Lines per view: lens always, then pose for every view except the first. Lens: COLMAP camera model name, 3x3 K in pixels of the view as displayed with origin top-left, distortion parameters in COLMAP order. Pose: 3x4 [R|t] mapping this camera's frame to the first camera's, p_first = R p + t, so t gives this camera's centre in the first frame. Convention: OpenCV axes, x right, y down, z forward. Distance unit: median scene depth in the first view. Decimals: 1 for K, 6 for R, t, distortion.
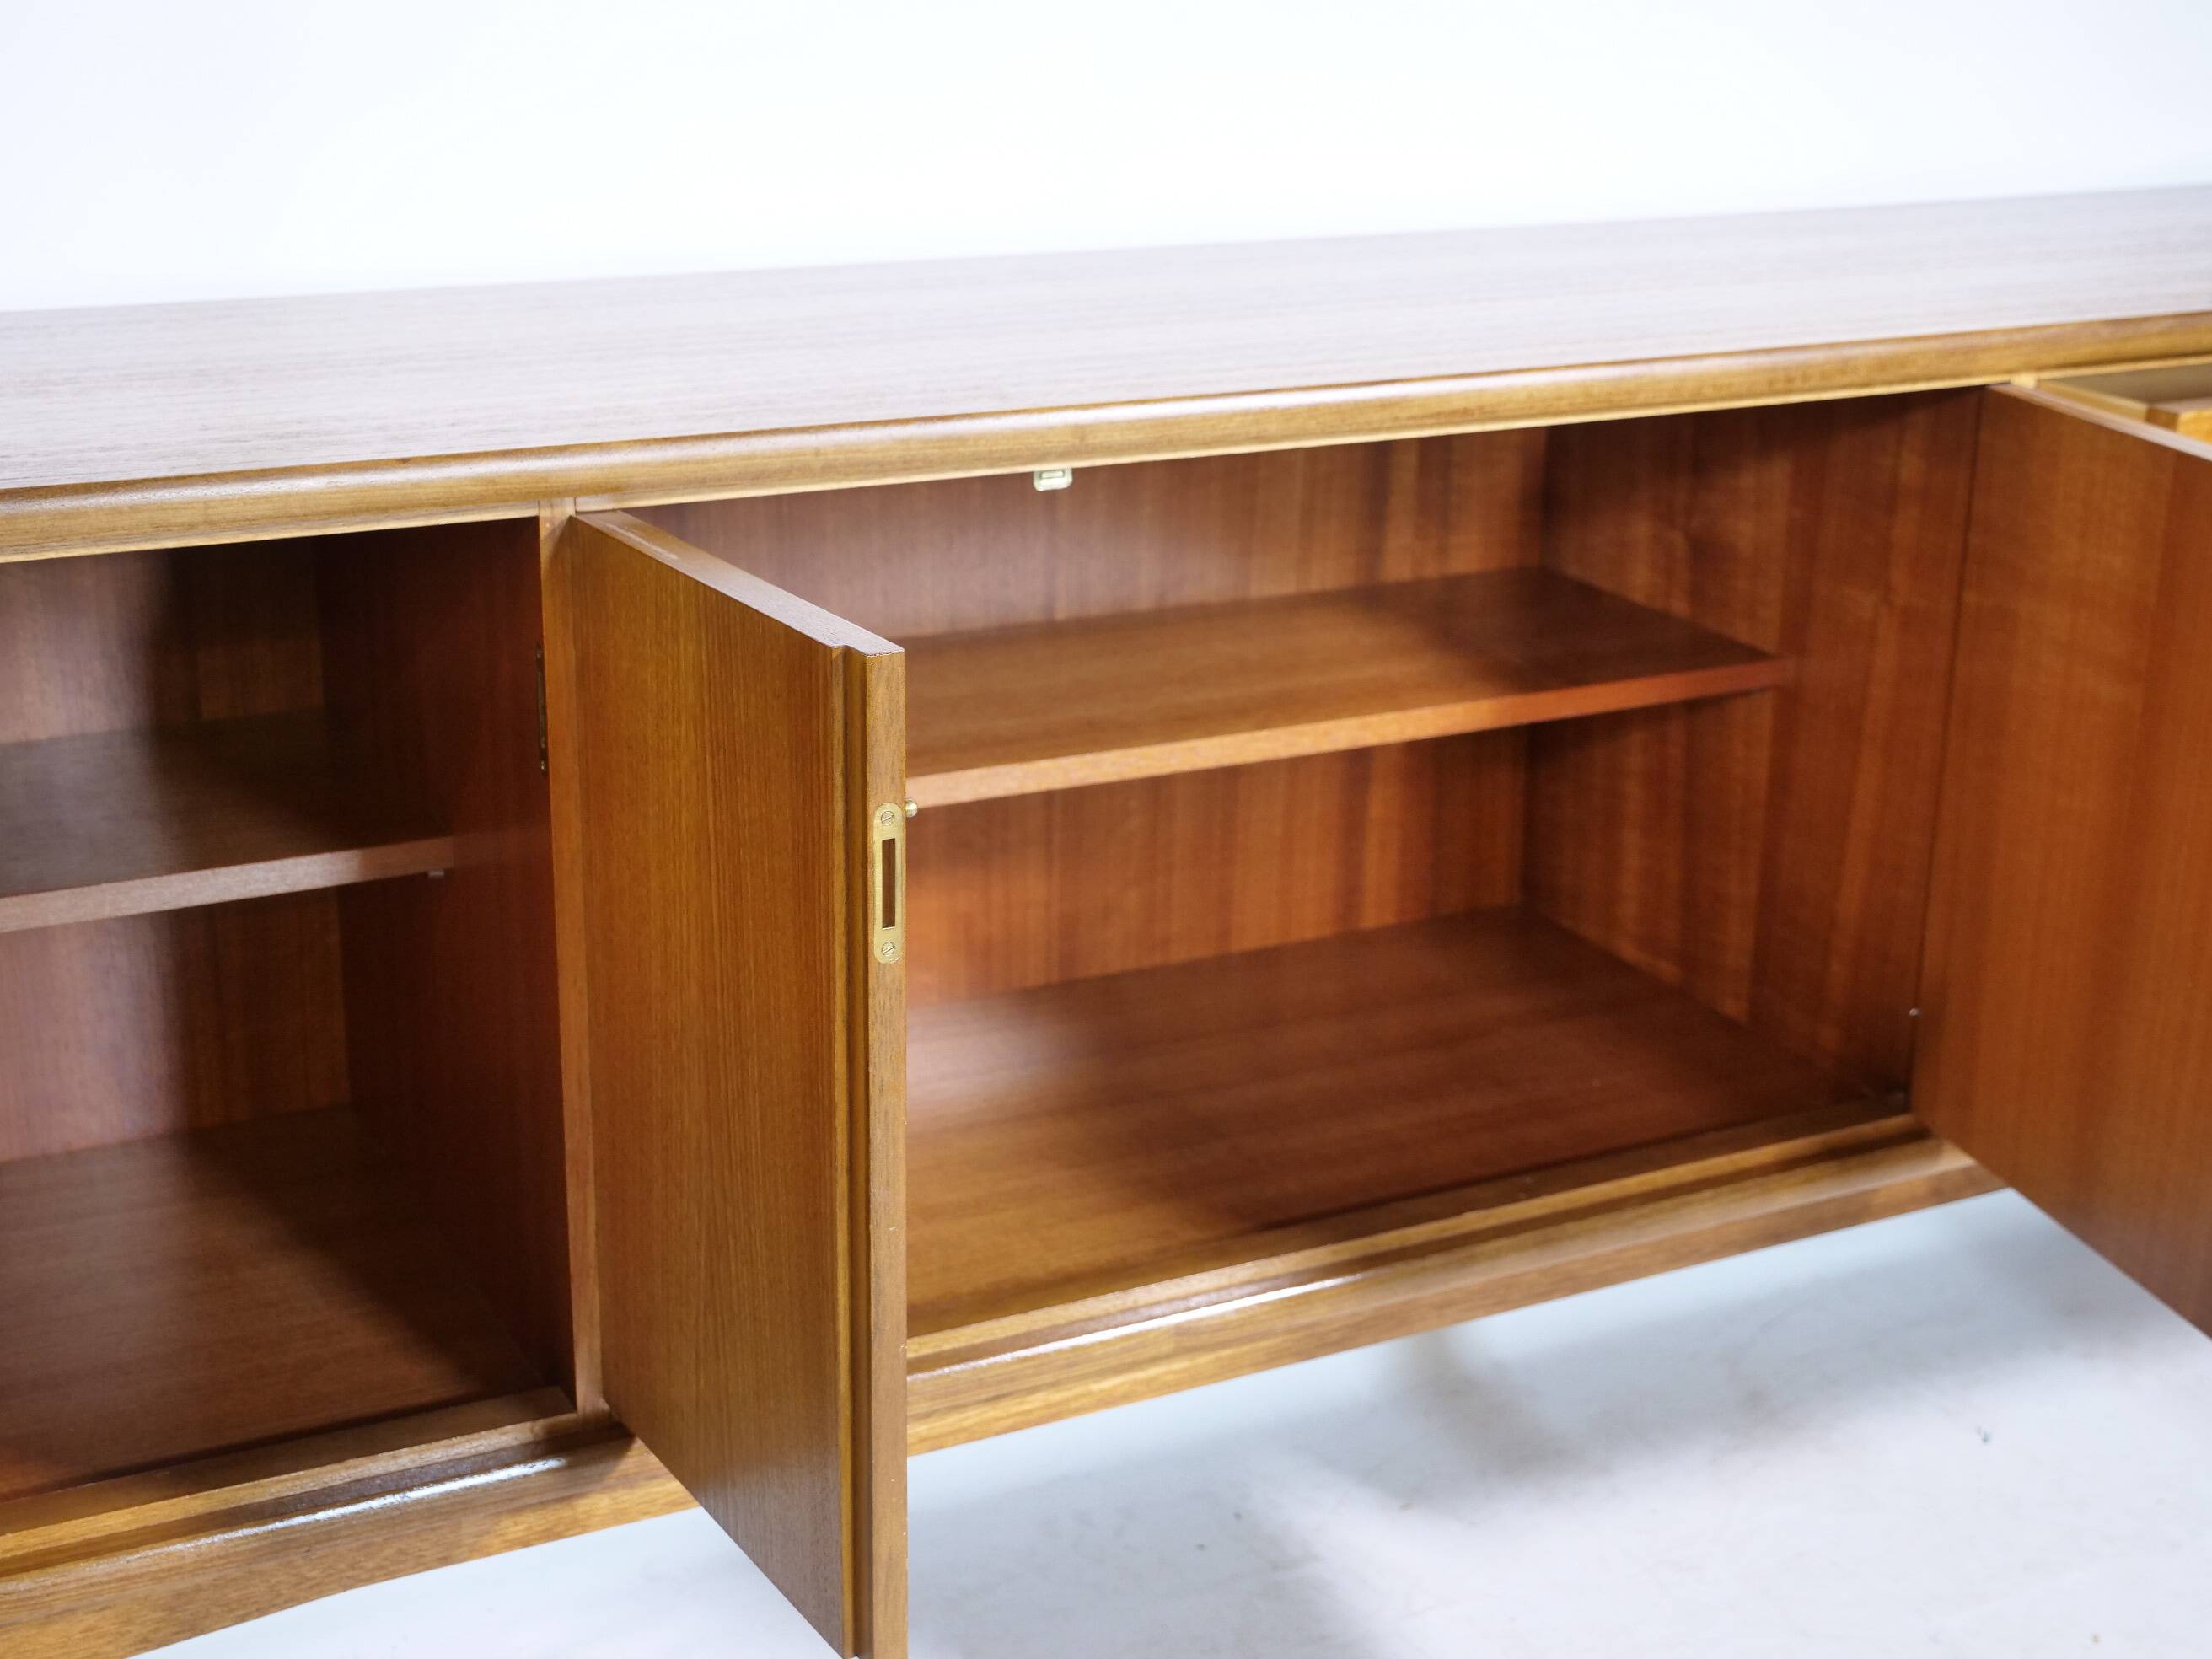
lens RADIAL K [[3114.4, 0, 1122.7], [0, 3114.4, 853.4], [0, 0, 1]] dist [-0.031286, 0.000000]
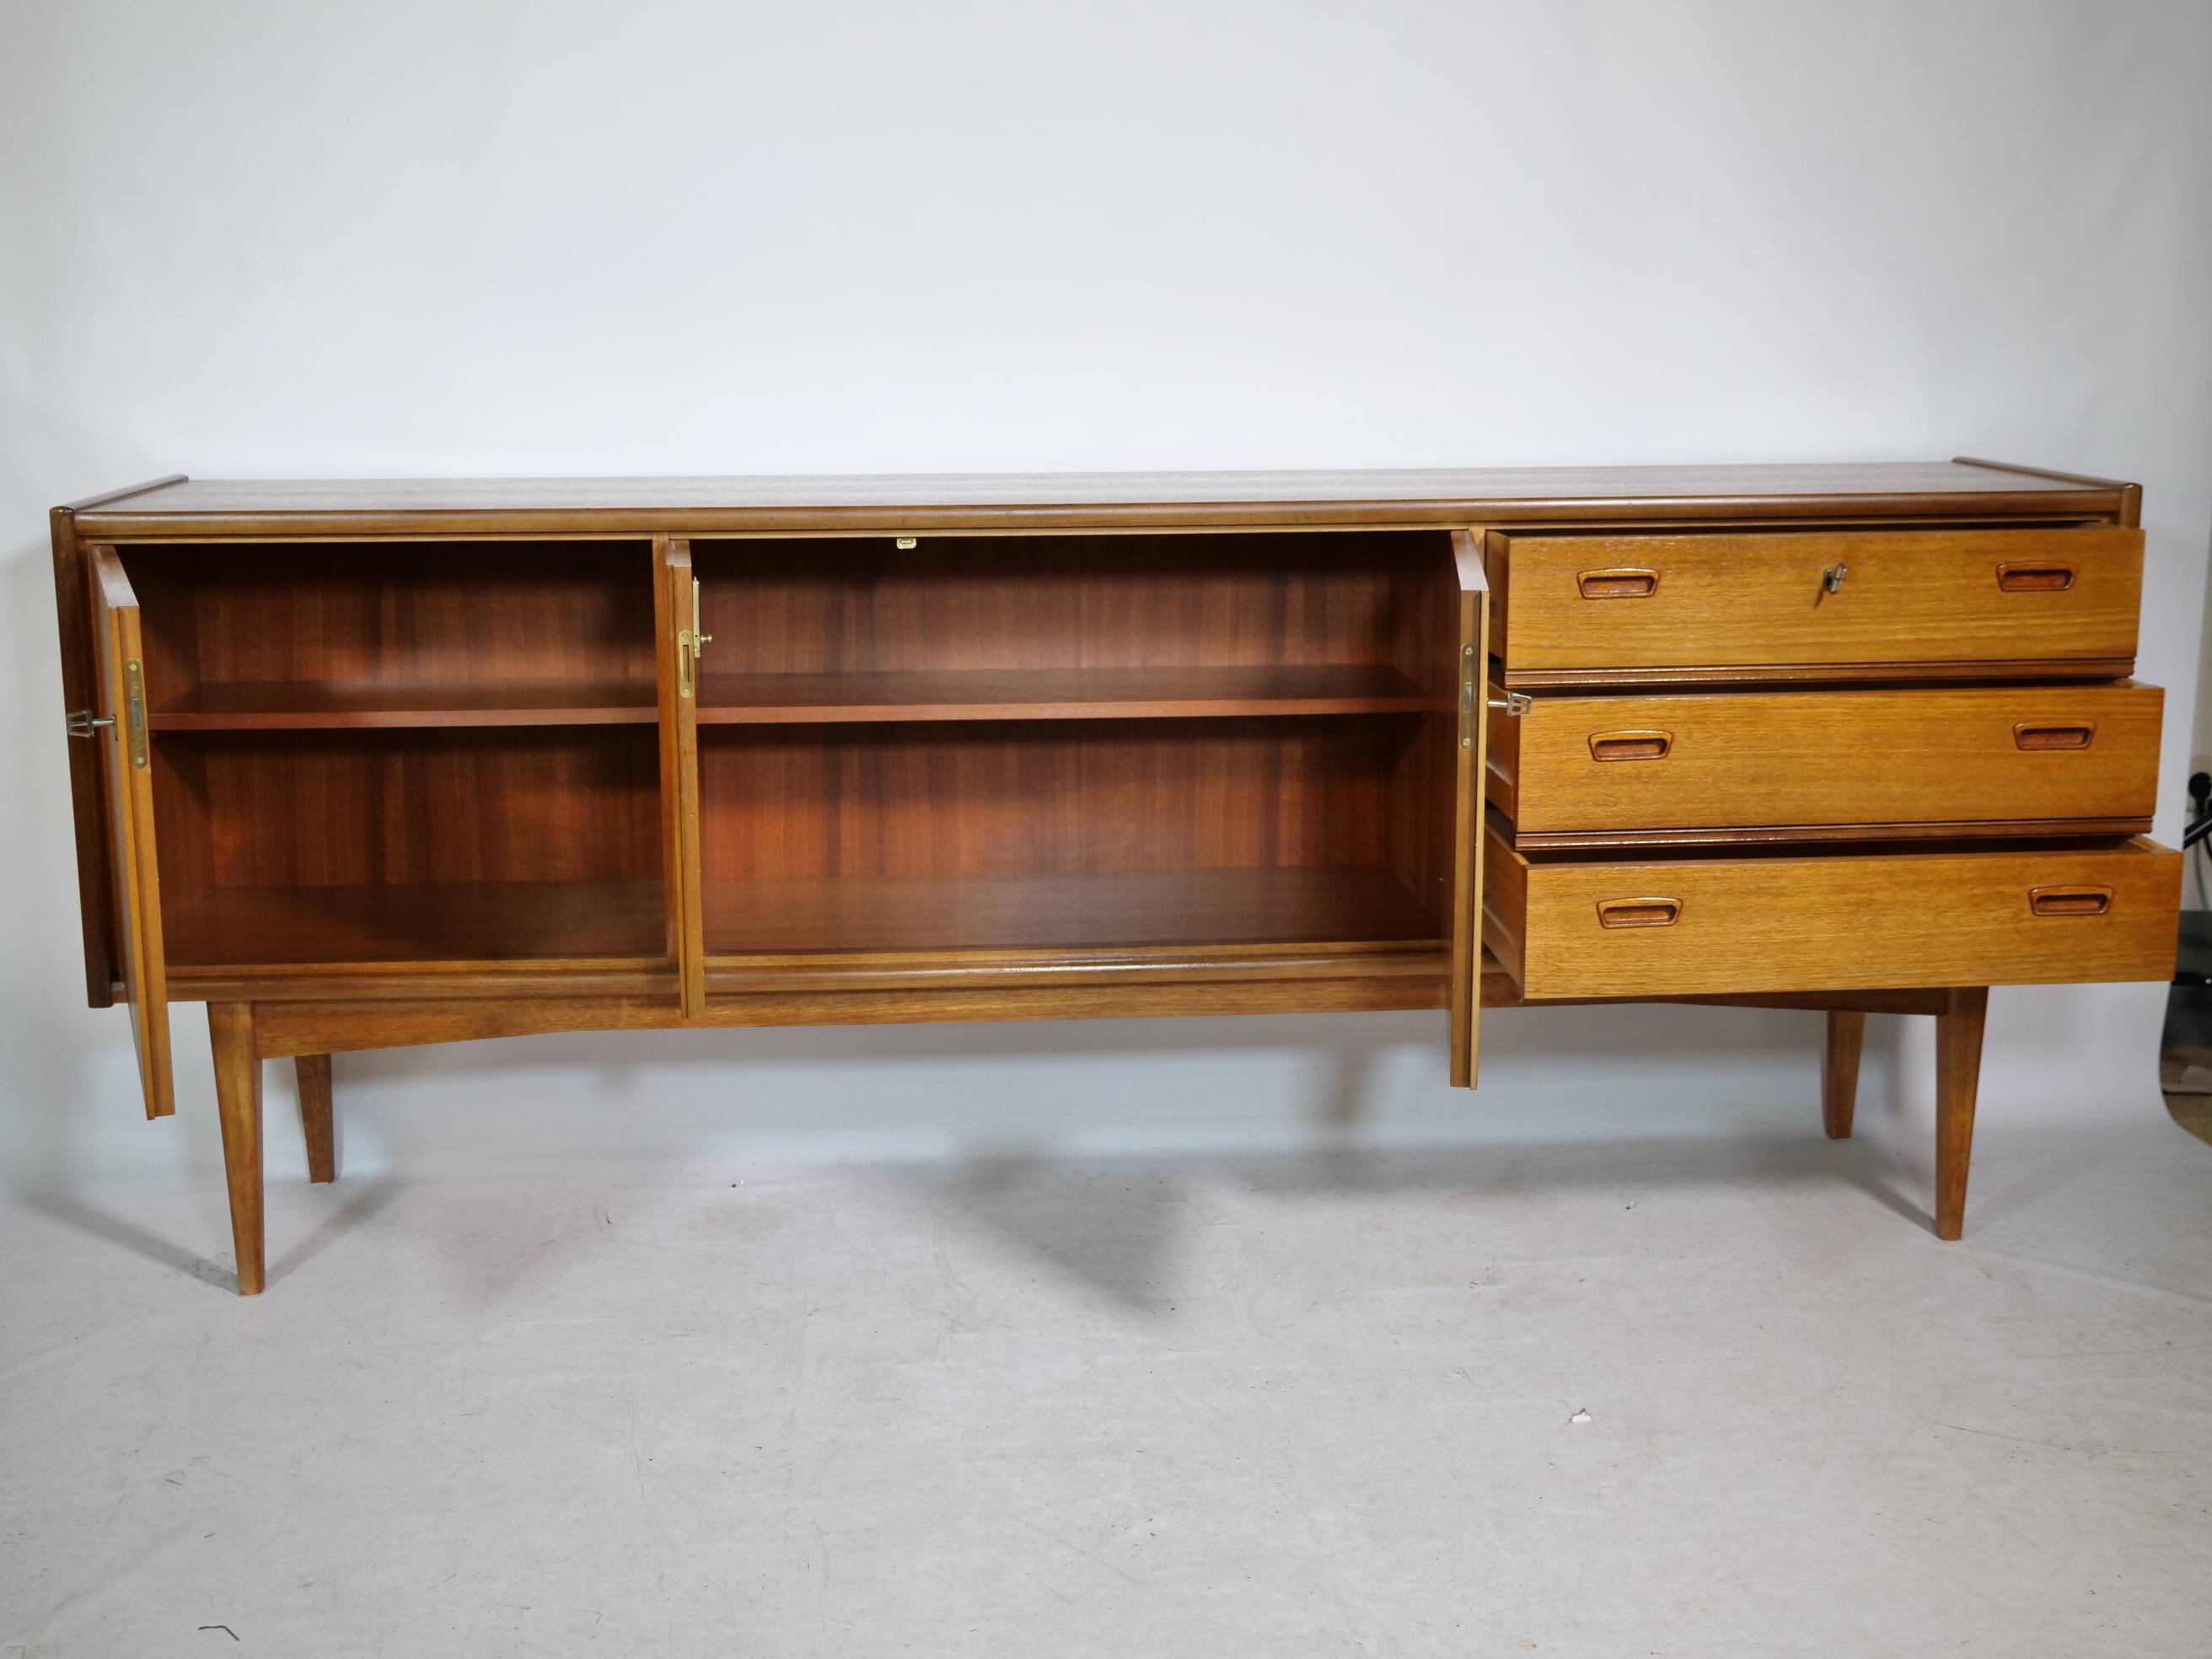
lens RADIAL K [[2784.2, 0, 1121.8], [0, 2784.2, 879.1], [0, 0, 1]] dist [-0.005304, 0.000000]
pose [[0.922271, 0.062802, -0.381408, 0.620003], [-0.107106, 0.989598, -0.096043, 0.200212], [0.371409, 0.129429, 0.919404, -0.495795]]
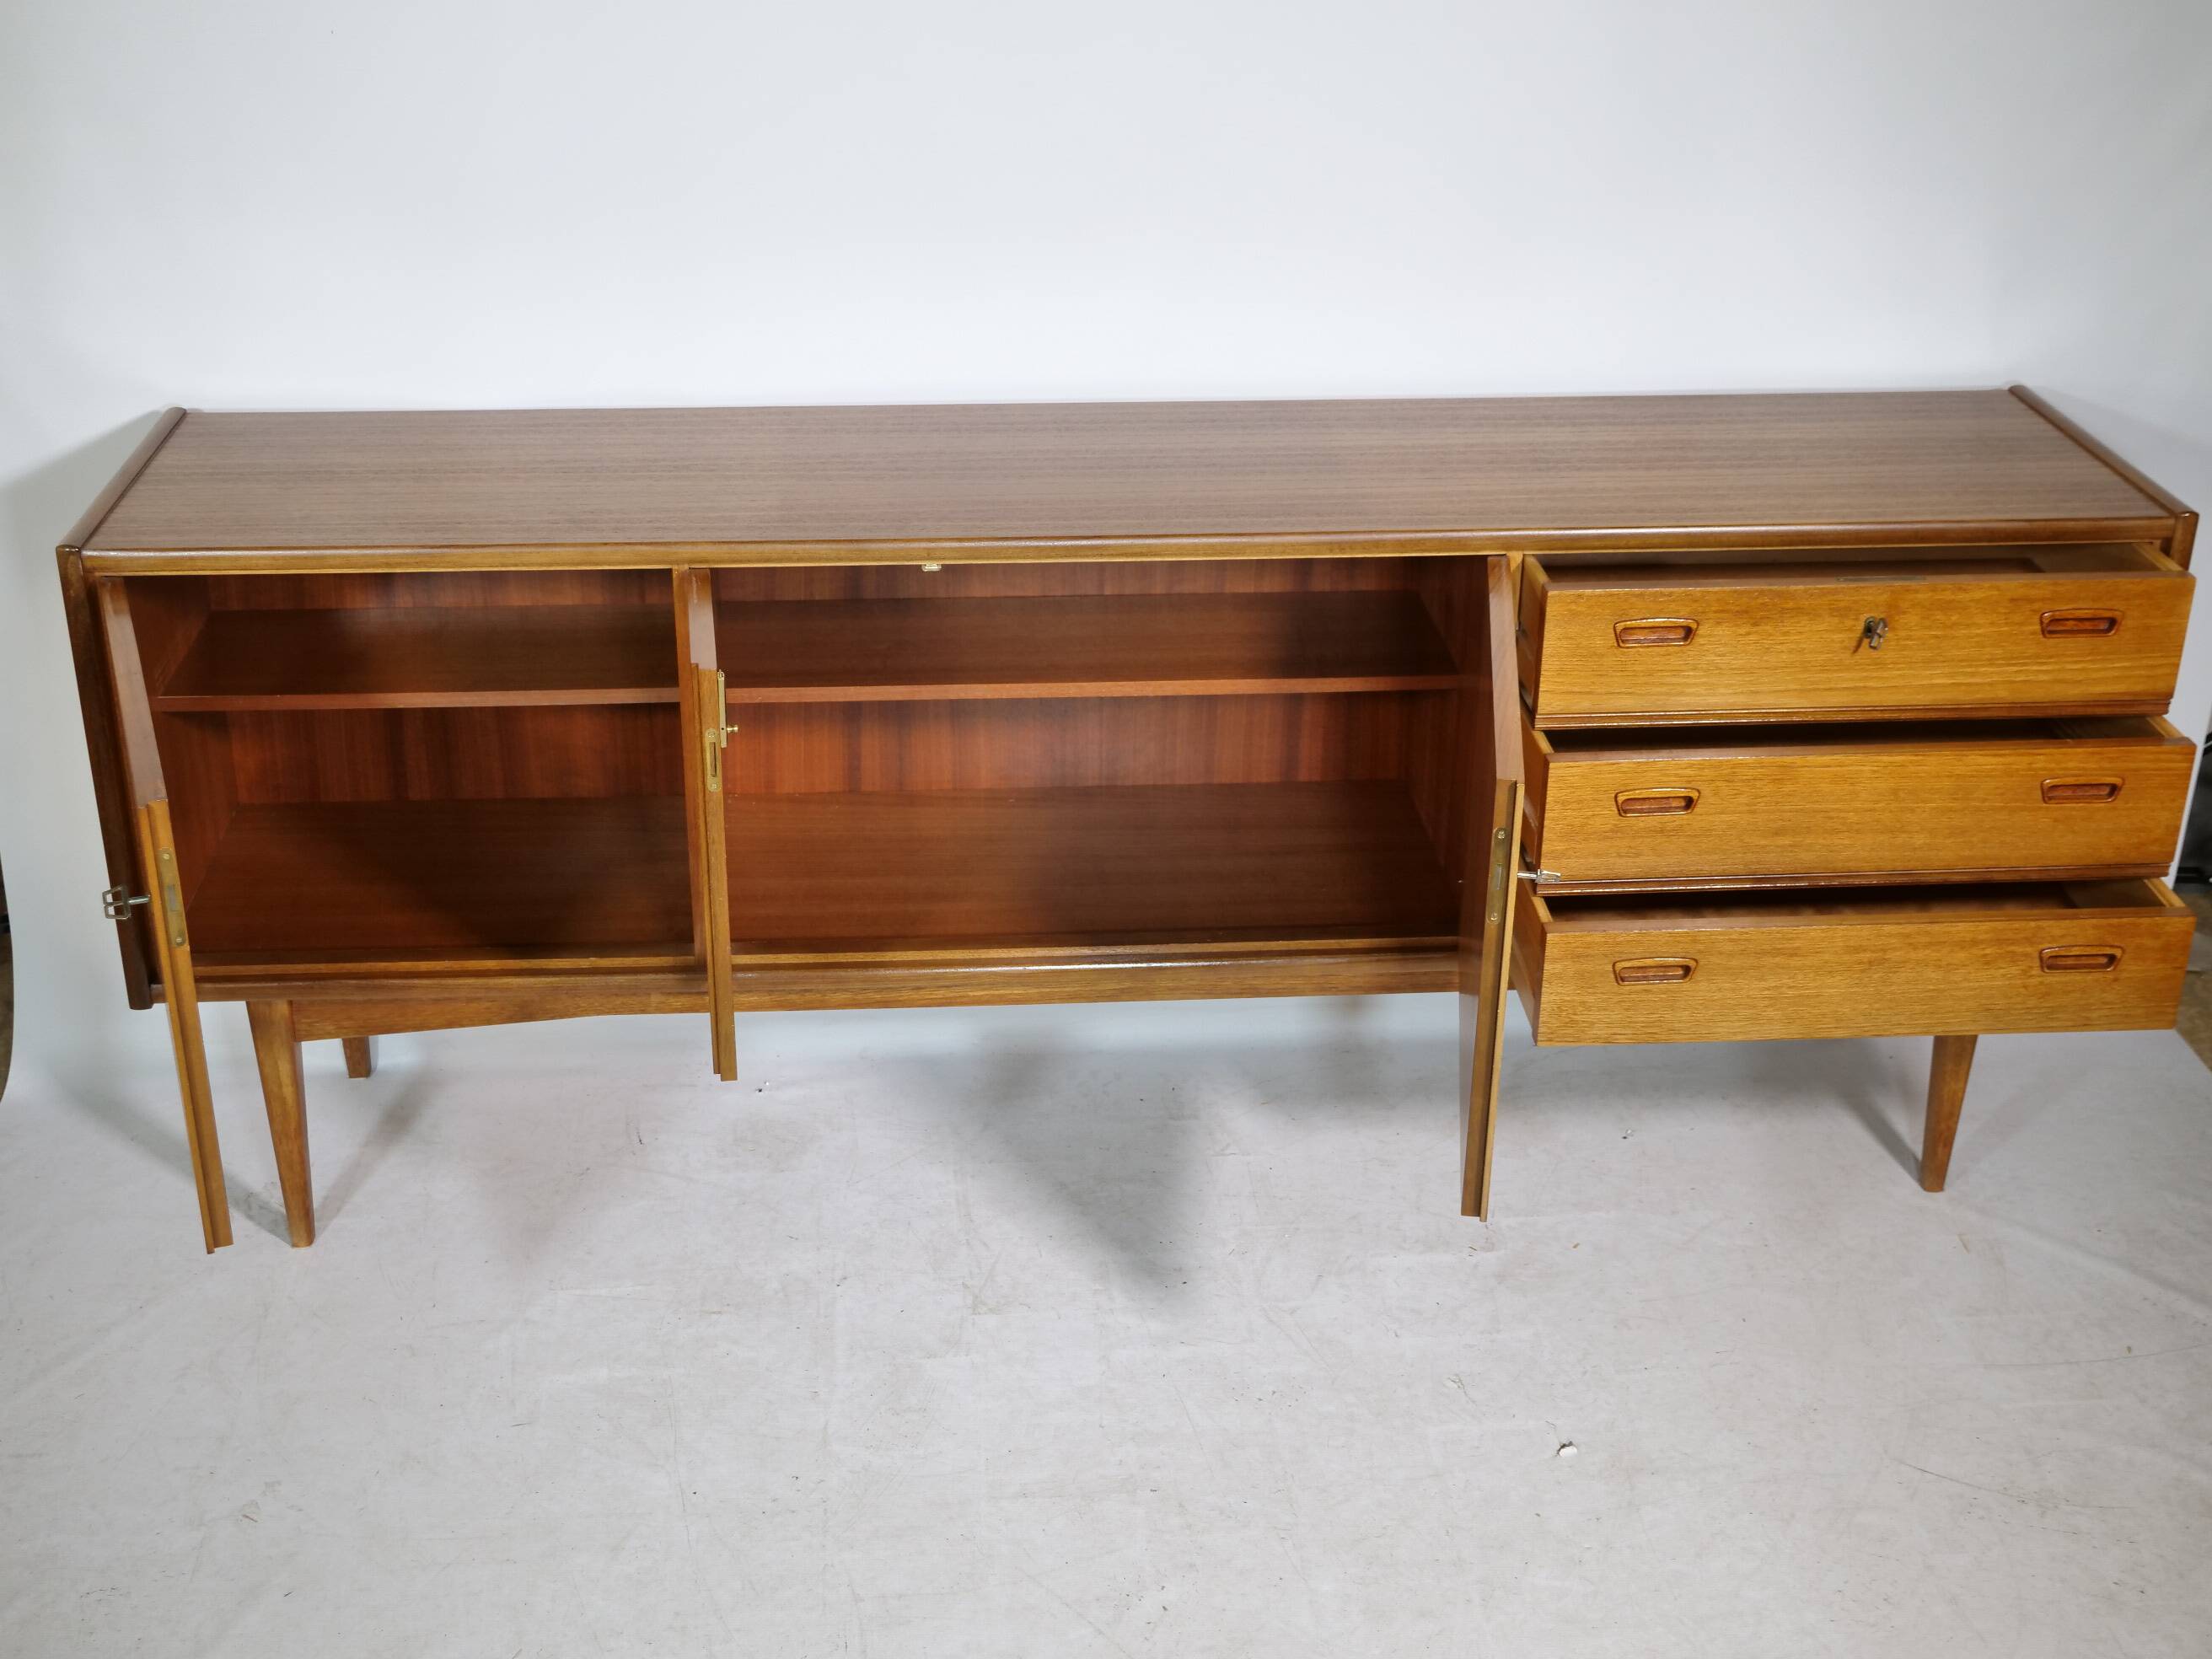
lens RADIAL K [[2784.2, 0, 1120.9], [0, 2784.2, 898.4], [0, 0, 1]] dist [-0.005304, 0.000000]
pose [[0.920782, 0.173312, -0.349461, 0.569353], [-0.124627, 0.979629, 0.157465, -0.152296], [0.369633, -0.101438, 0.923624, -0.518432]]
